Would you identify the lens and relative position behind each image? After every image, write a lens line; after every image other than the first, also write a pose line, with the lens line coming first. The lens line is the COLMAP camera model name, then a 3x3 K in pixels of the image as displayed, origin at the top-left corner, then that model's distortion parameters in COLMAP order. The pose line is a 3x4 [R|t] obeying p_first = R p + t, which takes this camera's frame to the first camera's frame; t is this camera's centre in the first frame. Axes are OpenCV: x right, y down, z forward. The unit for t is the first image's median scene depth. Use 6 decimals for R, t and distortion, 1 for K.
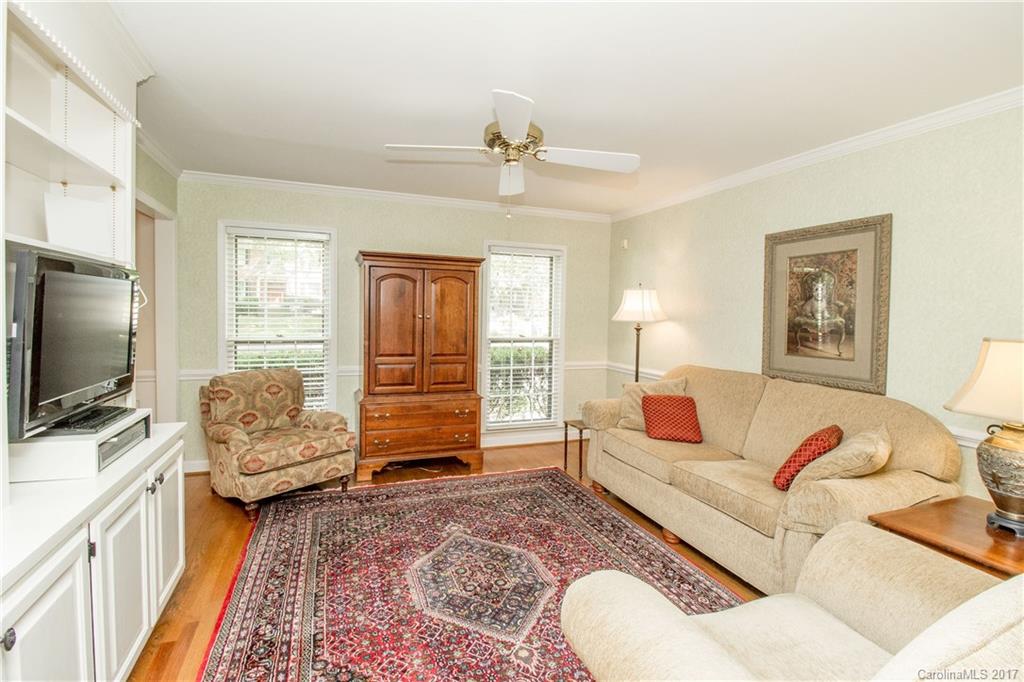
lens RADIAL K [[482.9, 0, 507.9], [0, 482.9, 330.3], [0, 0, 1]] dist [0.003322, -0.014856]
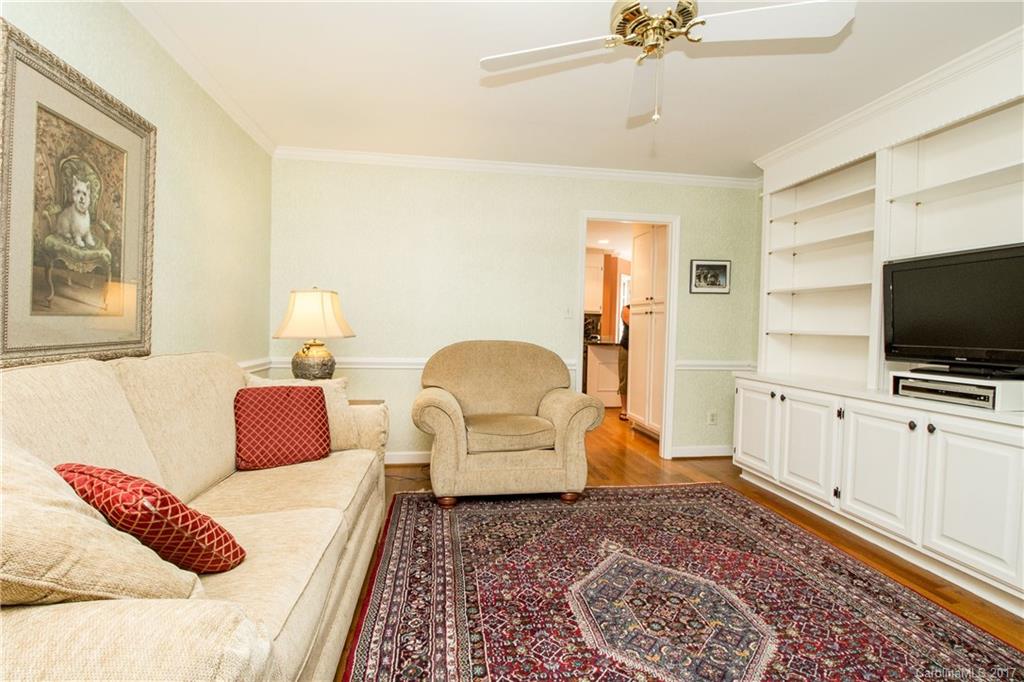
lens RADIAL K [[482.9, 0, 507.9], [0, 482.9, 330.3], [0, 0, 1]] dist [0.003322, -0.014856]
pose [[-0.976651, -0.046313, 0.209782, 0.040468], [-0.036899, 0.998138, 0.048573, 0.030042], [-0.211641, 0.039698, -0.976541, 1.503293]]
